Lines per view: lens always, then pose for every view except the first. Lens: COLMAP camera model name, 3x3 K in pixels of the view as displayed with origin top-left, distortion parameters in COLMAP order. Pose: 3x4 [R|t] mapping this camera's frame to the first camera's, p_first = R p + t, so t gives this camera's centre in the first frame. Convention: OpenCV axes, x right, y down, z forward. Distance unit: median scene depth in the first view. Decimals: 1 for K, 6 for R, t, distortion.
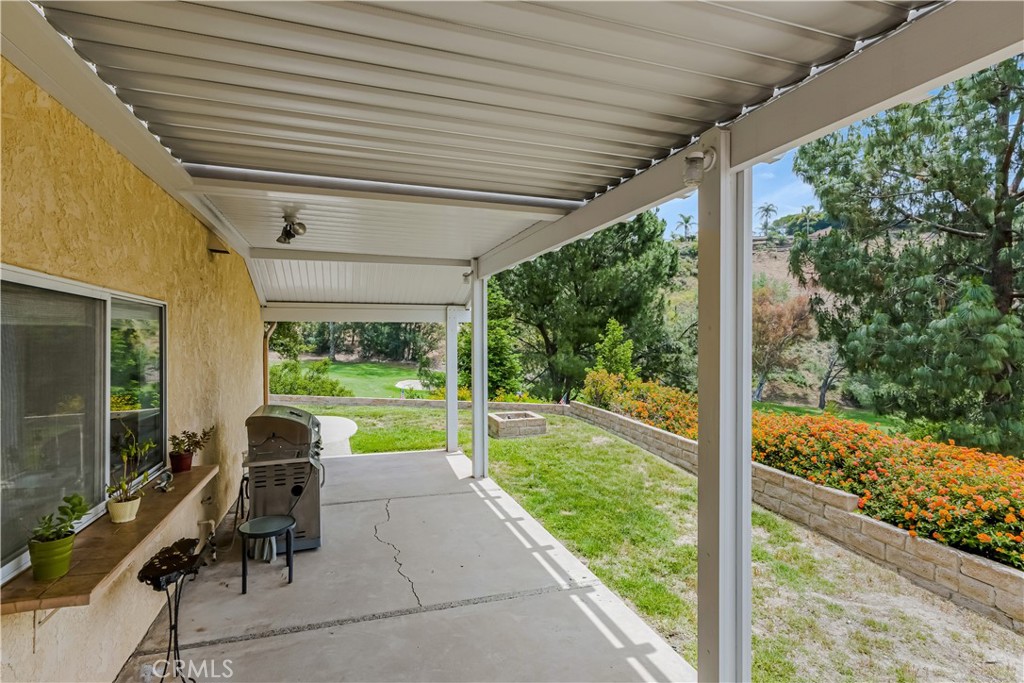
lens RADIAL K [[502.6, 0, 512.0], [0, 502.6, 344.8], [0, 0, 1]] dist [0.011341, -0.000307]
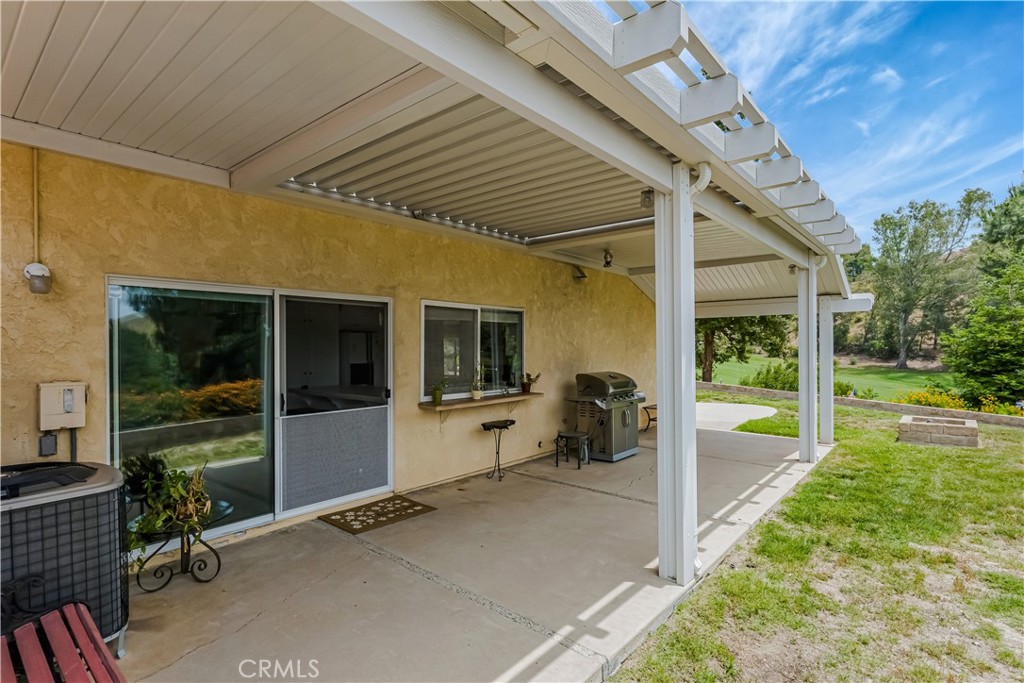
lens RADIAL K [[502.6, 0, 519.3], [0, 502.6, 357.9], [0, 0, 1]] dist [0.011341, -0.000307]
pose [[0.522346, 0.017543, -0.852553, 0.819820], [-0.004483, 0.999831, 0.017827, 0.059208], [0.852722, -0.005490, 0.522337, -0.056255]]
